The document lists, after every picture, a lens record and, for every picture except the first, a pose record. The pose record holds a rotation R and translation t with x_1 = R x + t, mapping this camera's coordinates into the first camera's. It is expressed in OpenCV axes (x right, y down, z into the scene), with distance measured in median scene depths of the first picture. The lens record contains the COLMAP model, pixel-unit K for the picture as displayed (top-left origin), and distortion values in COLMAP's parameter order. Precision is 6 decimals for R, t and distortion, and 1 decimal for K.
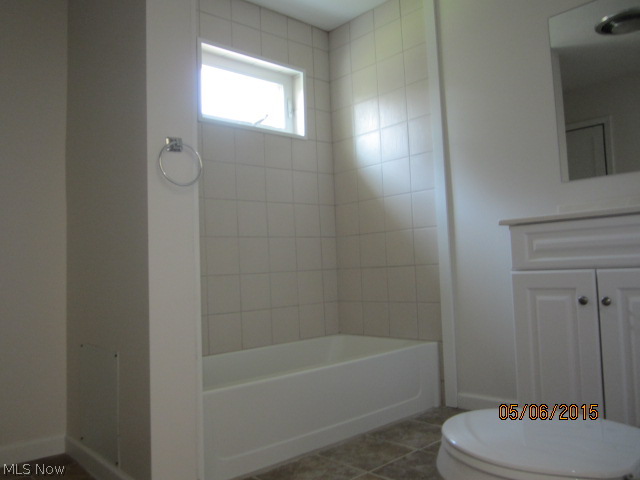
lens RADIAL K [[526.1, 0, 320.0], [0, 526.1, 240.0], [0, 0, 1]] dist [-0.043475, -0.000374]
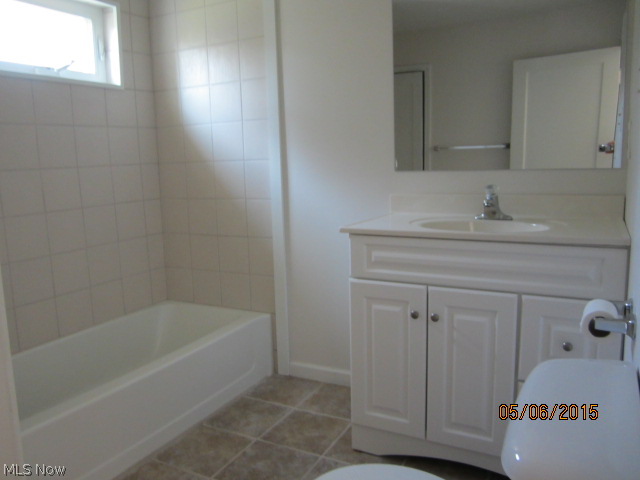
lens RADIAL K [[526.1, 0, 320.0], [0, 526.1, 240.0], [0, 0, 1]] dist [-0.043475, -0.000374]
pose [[0.942075, -0.036894, 0.333368, -0.018519], [-0.029509, 0.980960, 0.191955, -0.146116], [-0.334102, -0.190673, 0.923049, 0.063060]]
